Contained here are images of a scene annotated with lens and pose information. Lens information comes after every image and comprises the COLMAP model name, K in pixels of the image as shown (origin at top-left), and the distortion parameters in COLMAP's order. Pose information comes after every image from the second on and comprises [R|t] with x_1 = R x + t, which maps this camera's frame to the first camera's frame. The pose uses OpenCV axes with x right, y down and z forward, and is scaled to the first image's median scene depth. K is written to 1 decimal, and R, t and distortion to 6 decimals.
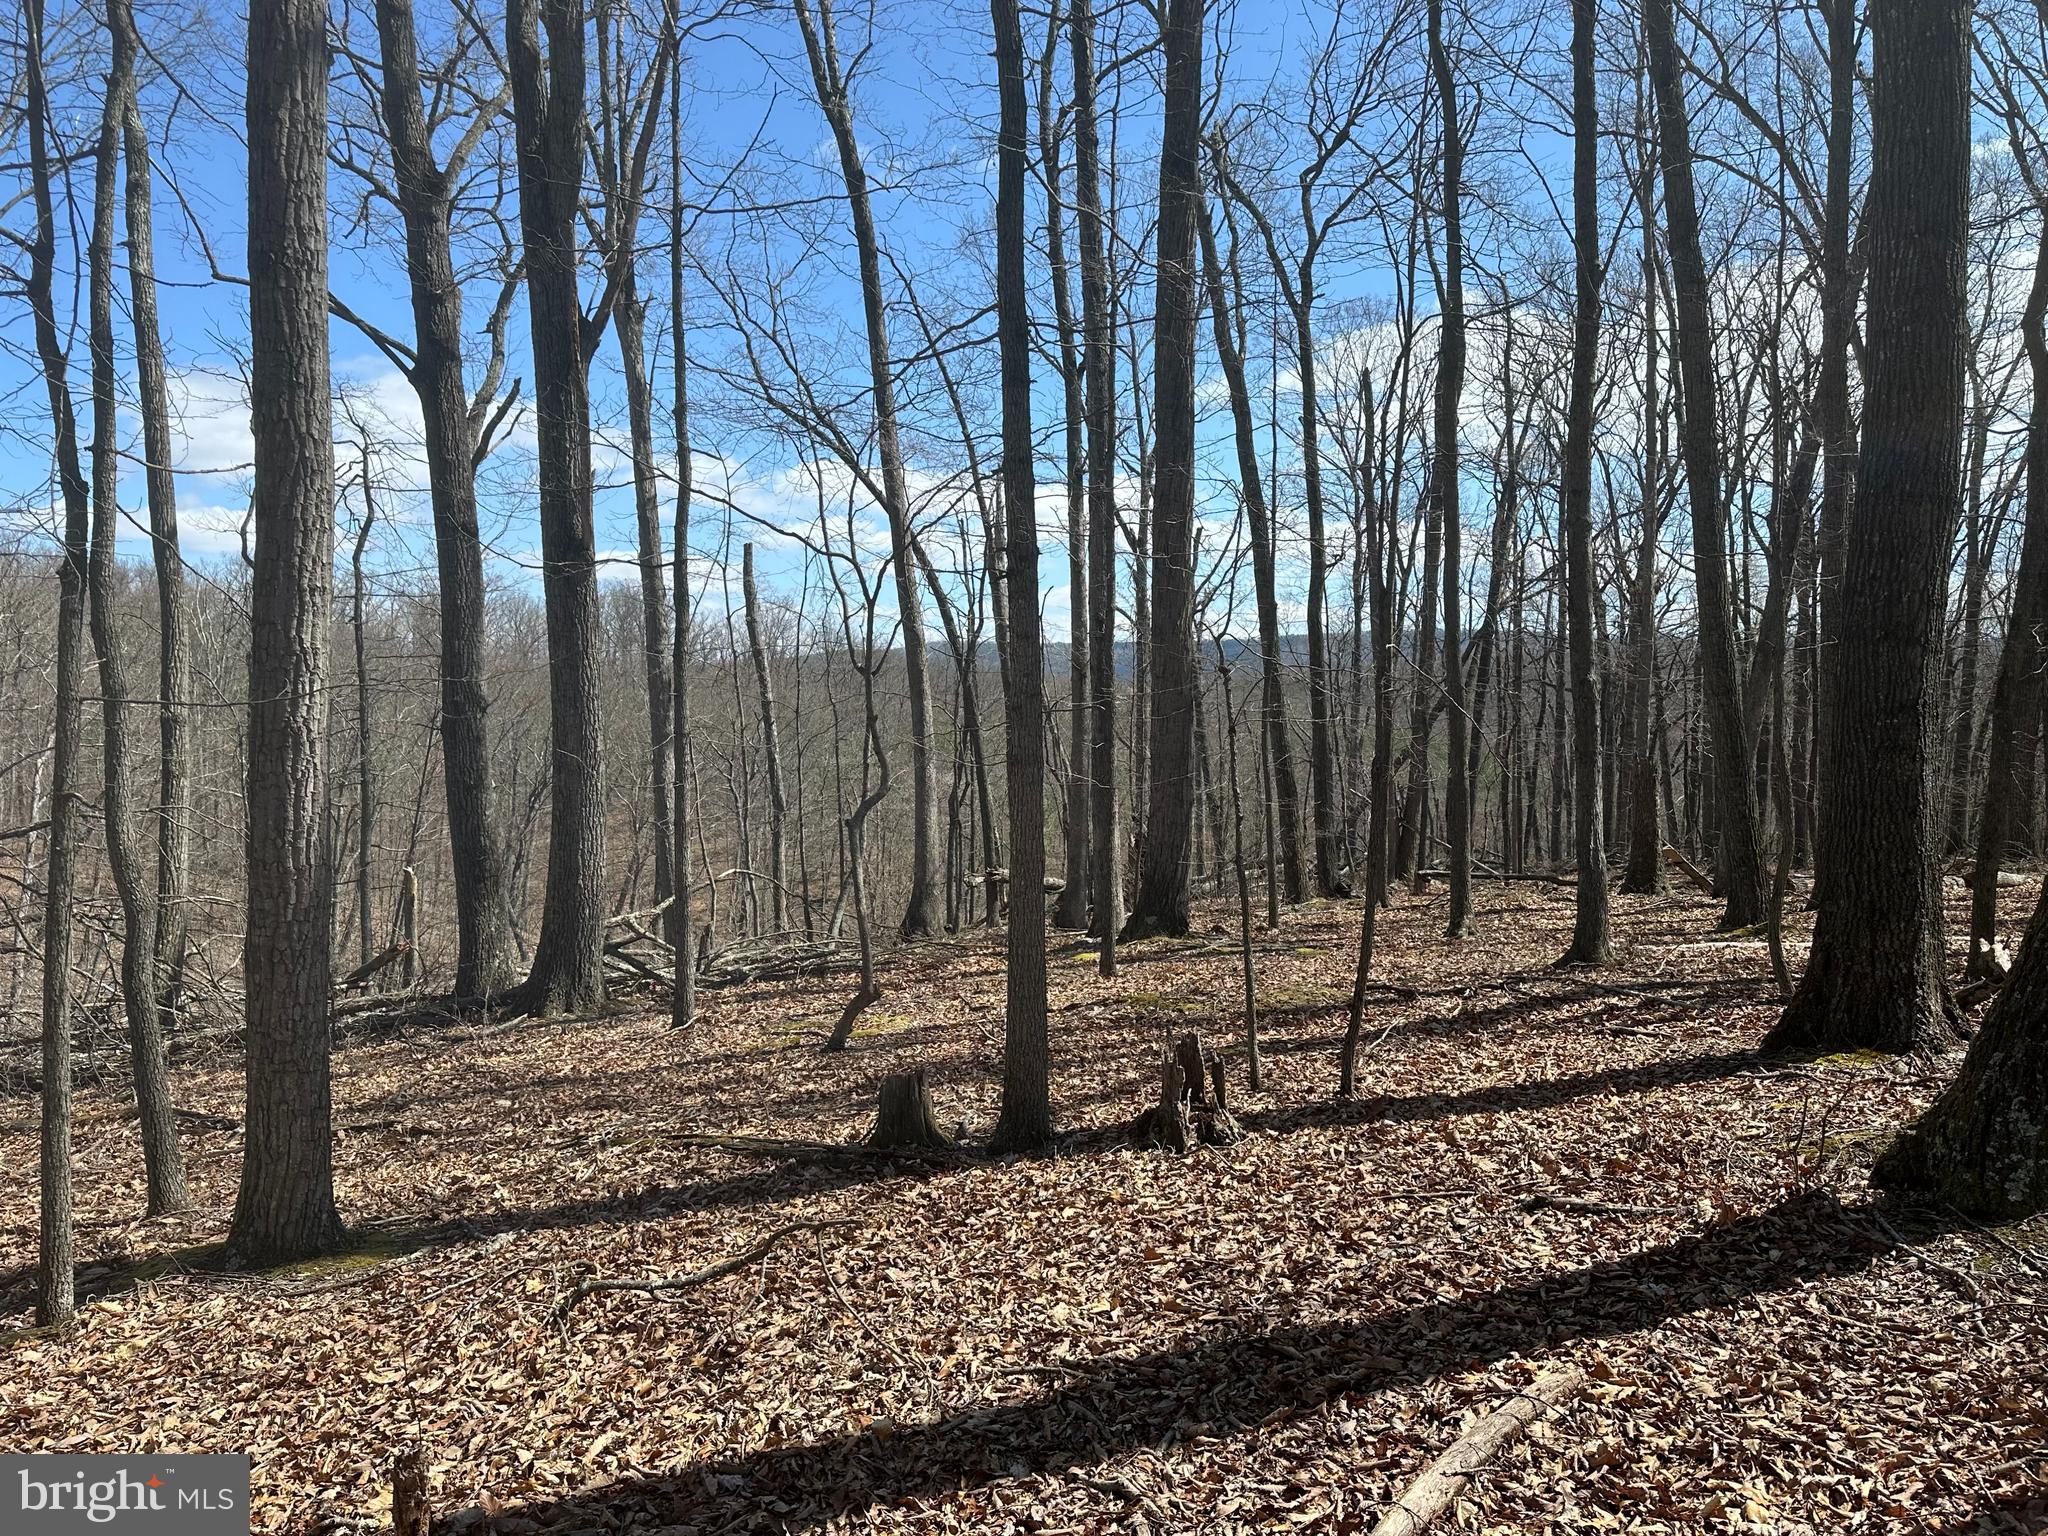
lens RADIAL K [[1439.7, 0, 1021.5], [0, 1439.7, 756.2], [0, 0, 1]] dist [0.099126, -0.090276]
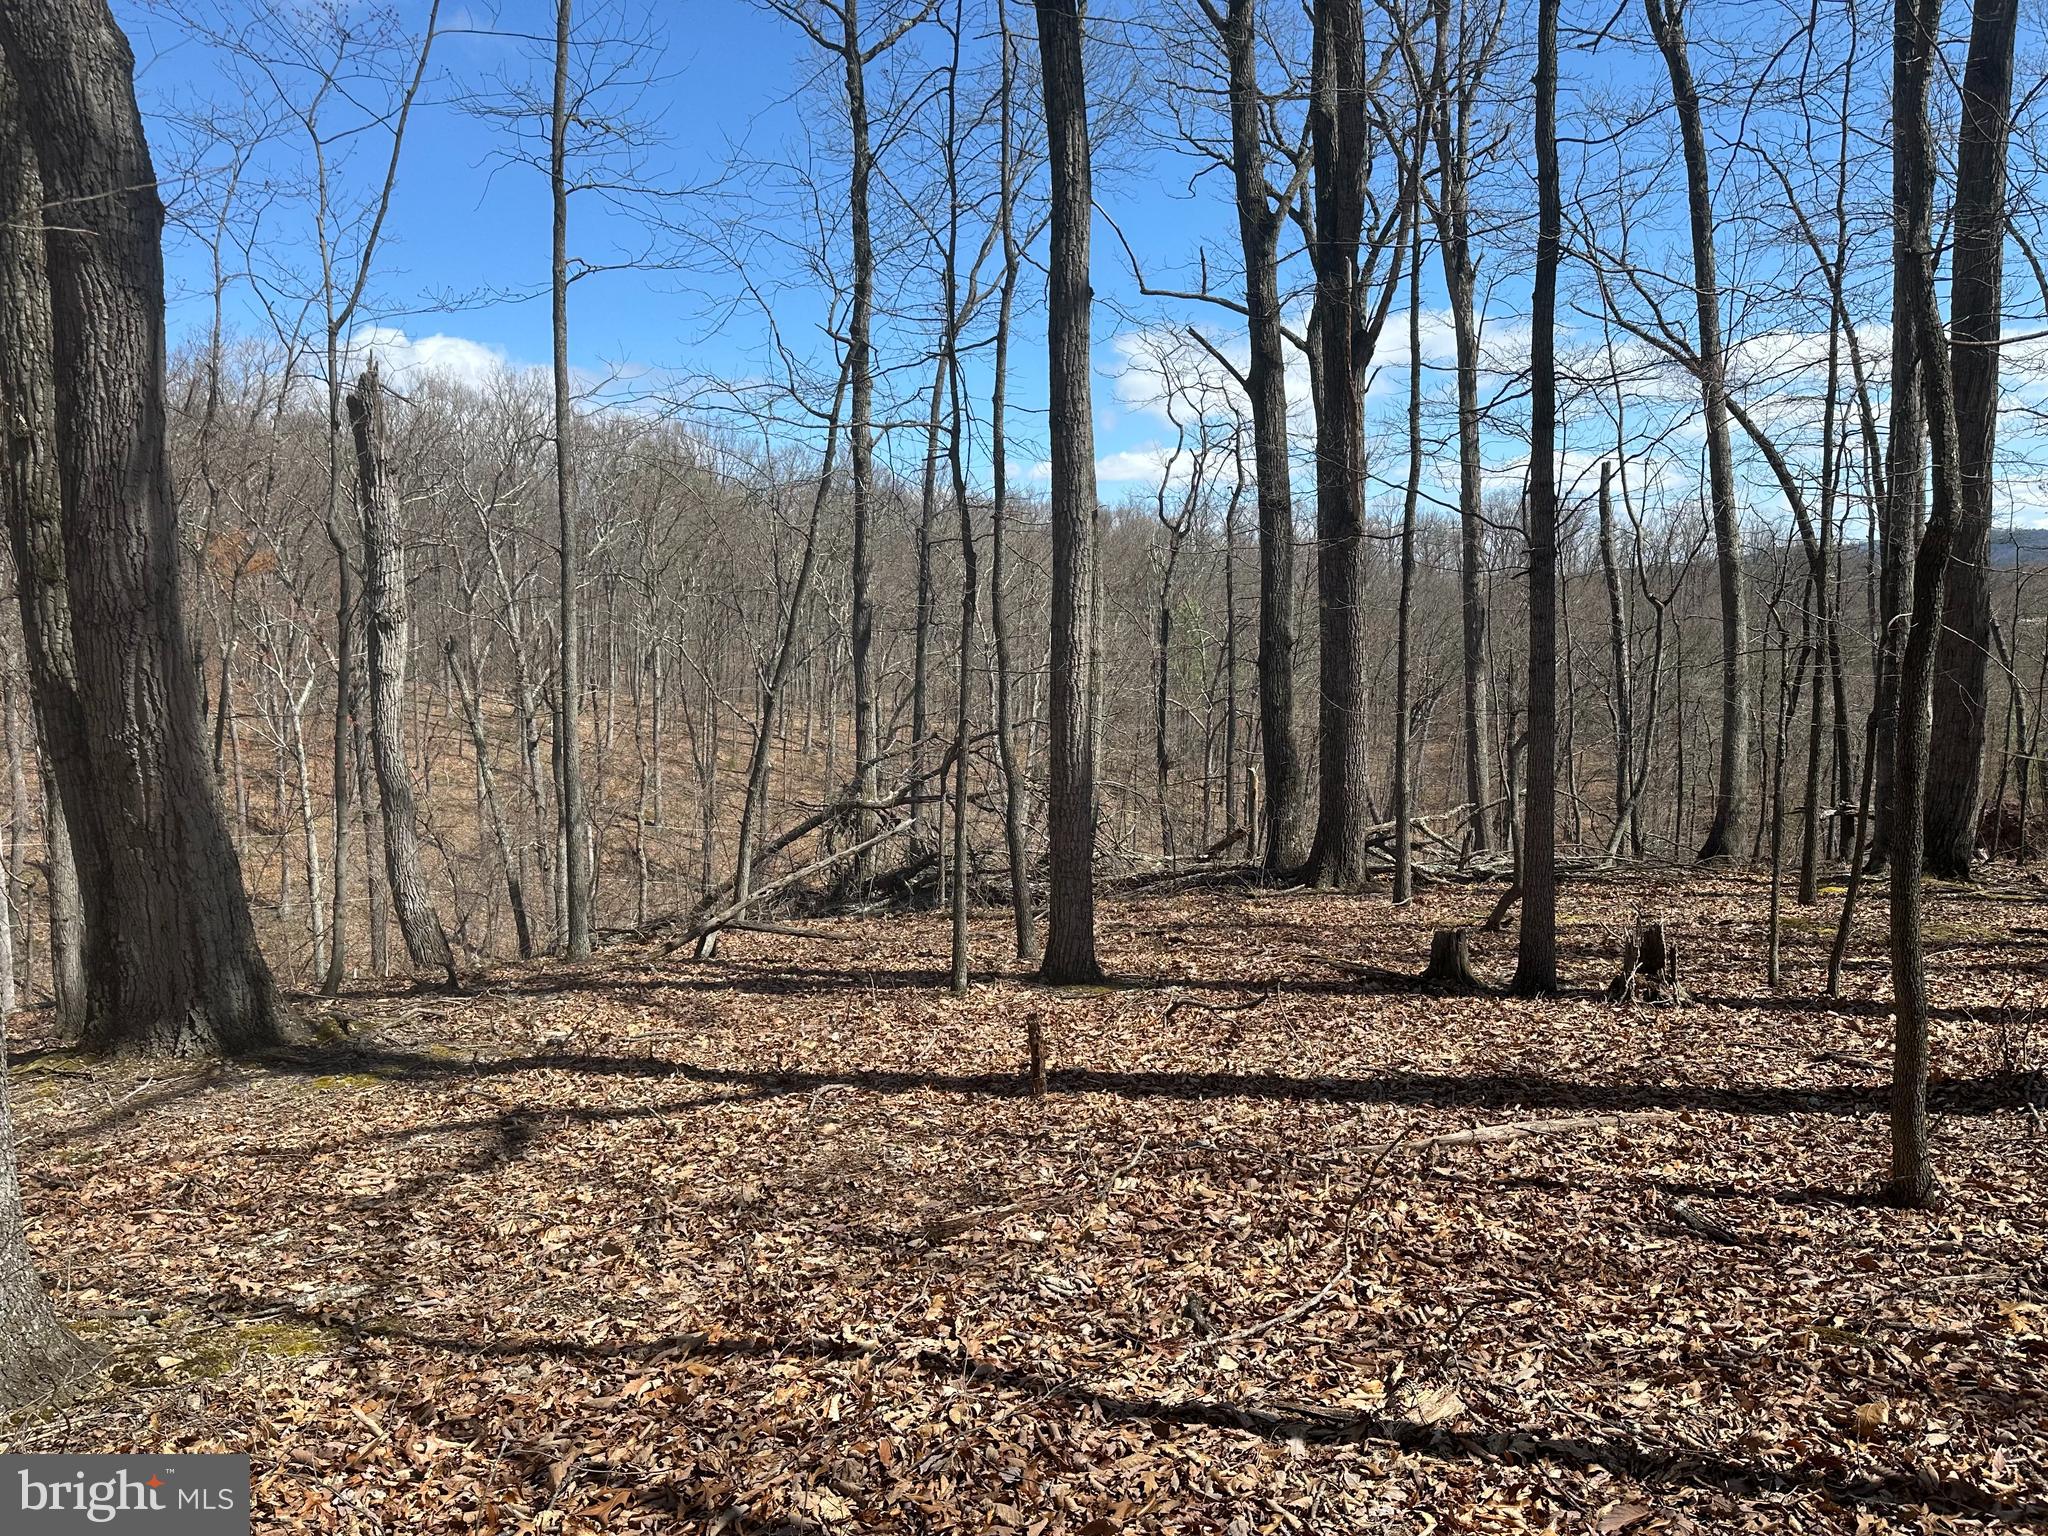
lens RADIAL K [[1439.7, 0, 1021.5], [0, 1439.7, 756.2], [0, 0, 1]] dist [0.099126, -0.090276]
pose [[0.819251, 0.044029, -0.571742, 0.179525], [-0.008427, 0.997865, 0.064770, -0.017950], [0.573373, -0.048245, 0.817872, -0.180789]]
